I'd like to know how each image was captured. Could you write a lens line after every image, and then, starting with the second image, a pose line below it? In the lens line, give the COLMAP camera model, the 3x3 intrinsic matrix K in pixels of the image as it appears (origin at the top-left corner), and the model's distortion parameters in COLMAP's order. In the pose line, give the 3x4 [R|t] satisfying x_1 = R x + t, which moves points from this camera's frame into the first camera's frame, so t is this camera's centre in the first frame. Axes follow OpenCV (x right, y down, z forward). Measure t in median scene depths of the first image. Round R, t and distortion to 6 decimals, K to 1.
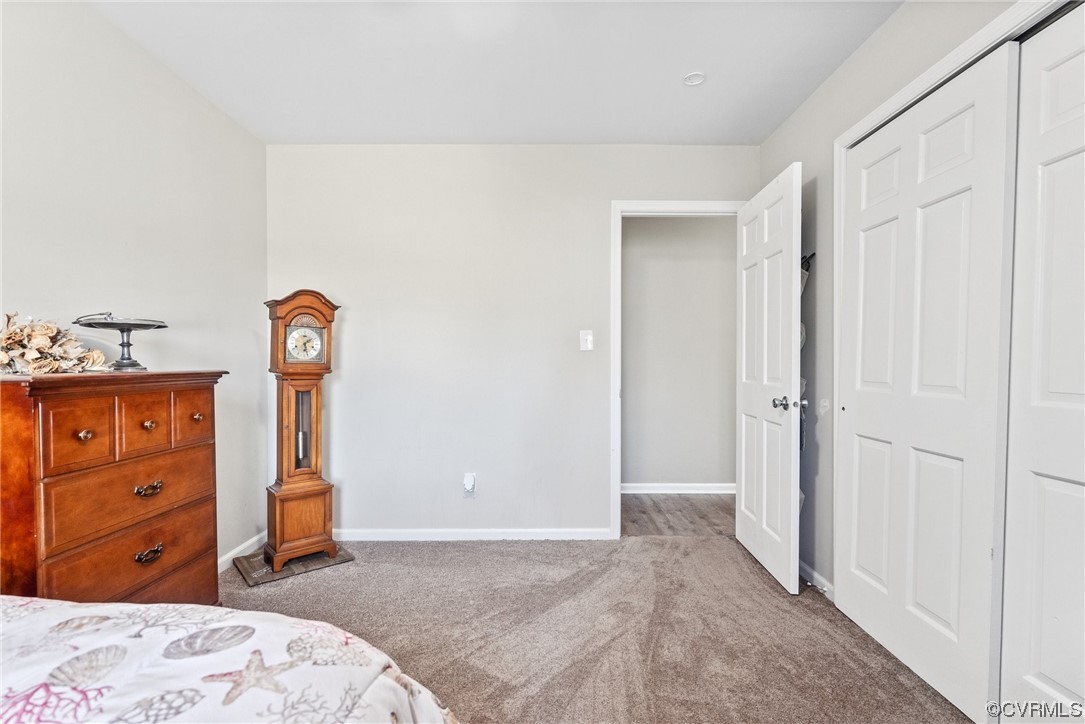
lens RADIAL K [[493.5, 0, 542.2], [0, 493.5, 365.8], [0, 0, 1]] dist [0.000127, -0.000009]
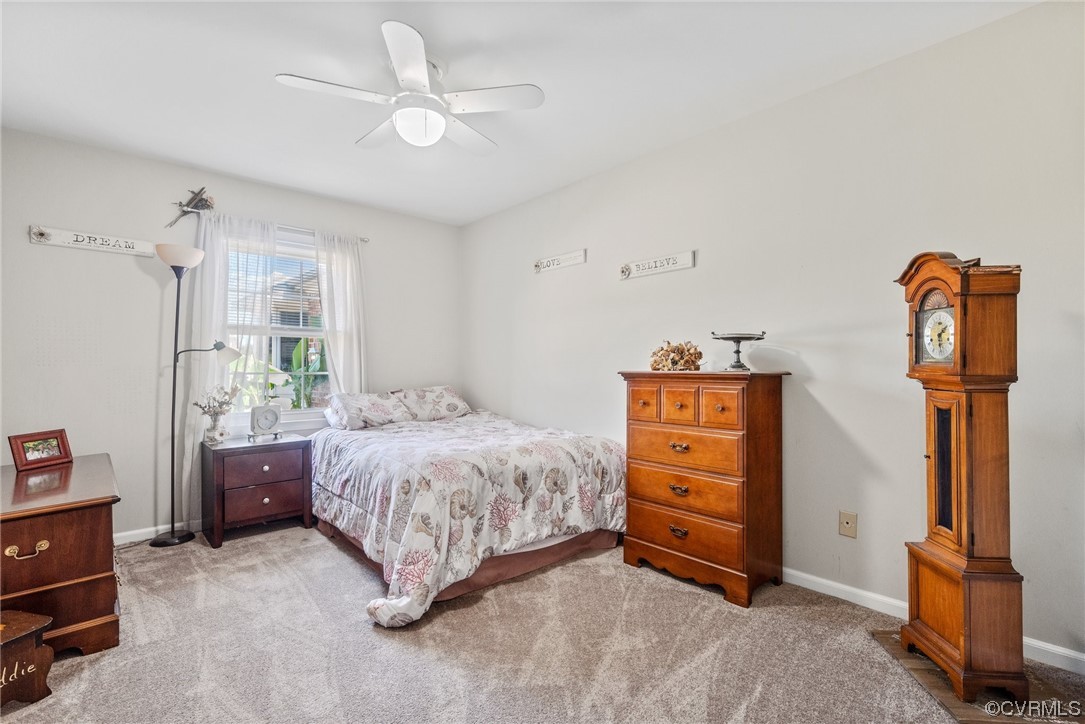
lens RADIAL K [[493.5, 0, 542.6], [0, 493.5, 361.9], [0, 0, 1]] dist [0.000127, -0.000009]
pose [[-0.740745, -0.007784, -0.671742, 0.496357], [-0.004845, 0.999969, -0.006244, -0.003648], [0.671769, -0.001371, -0.740759, 1.650194]]
